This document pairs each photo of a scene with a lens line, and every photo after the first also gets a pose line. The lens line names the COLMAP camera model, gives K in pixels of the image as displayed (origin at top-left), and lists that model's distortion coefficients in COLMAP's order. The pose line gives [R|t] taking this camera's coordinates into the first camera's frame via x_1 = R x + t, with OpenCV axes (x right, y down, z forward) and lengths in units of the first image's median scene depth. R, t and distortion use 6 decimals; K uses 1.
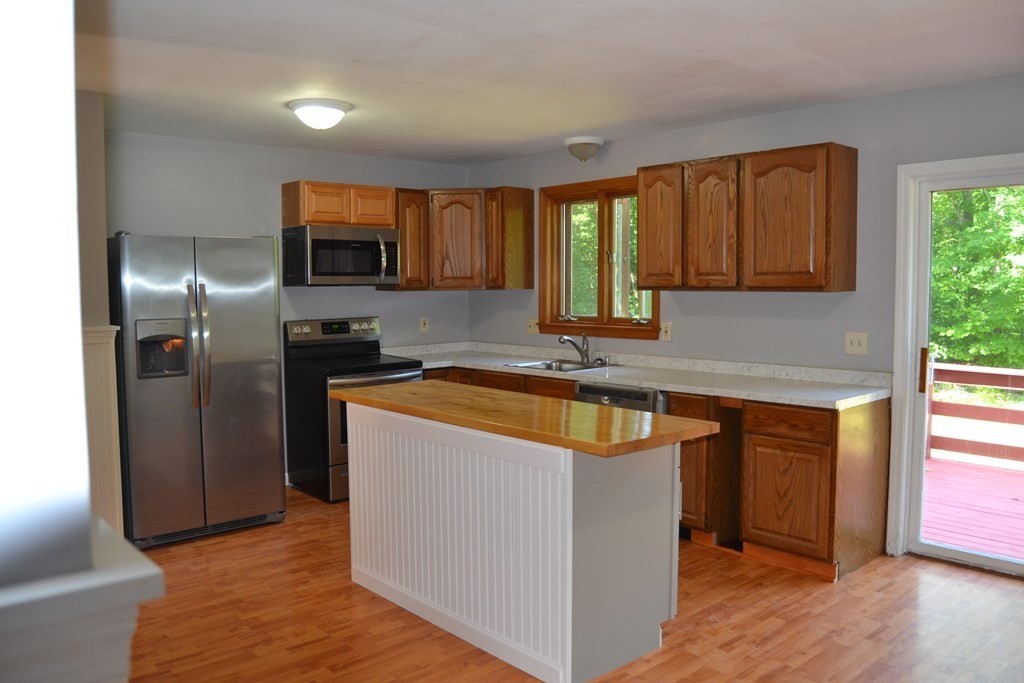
lens RADIAL K [[810.4, 0, 512.0], [0, 810.4, 341.5], [0, 0, 1]] dist [-0.104880, 0.048977]
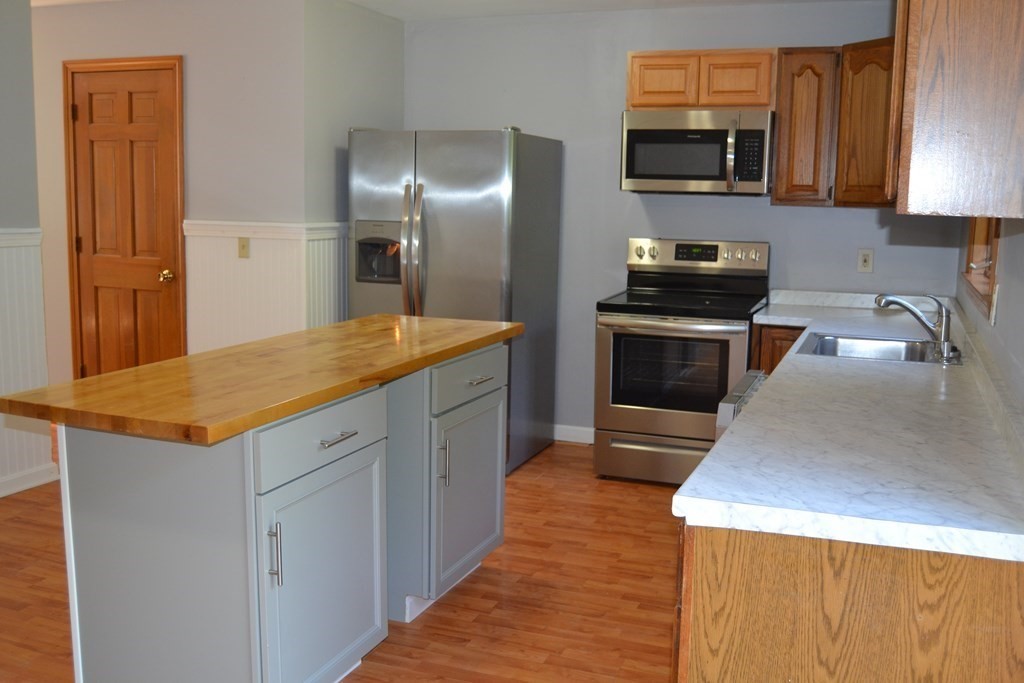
lens RADIAL K [[998.9, 0, 514.6], [0, 998.9, 324.0], [0, 0, 1]] dist [-0.007237, -0.176651]
pose [[0.462316, 0.135398, -0.876317, 0.676874], [-0.085754, 0.990468, 0.107794, -0.048321], [0.882559, 0.025312, 0.469521, 0.582441]]
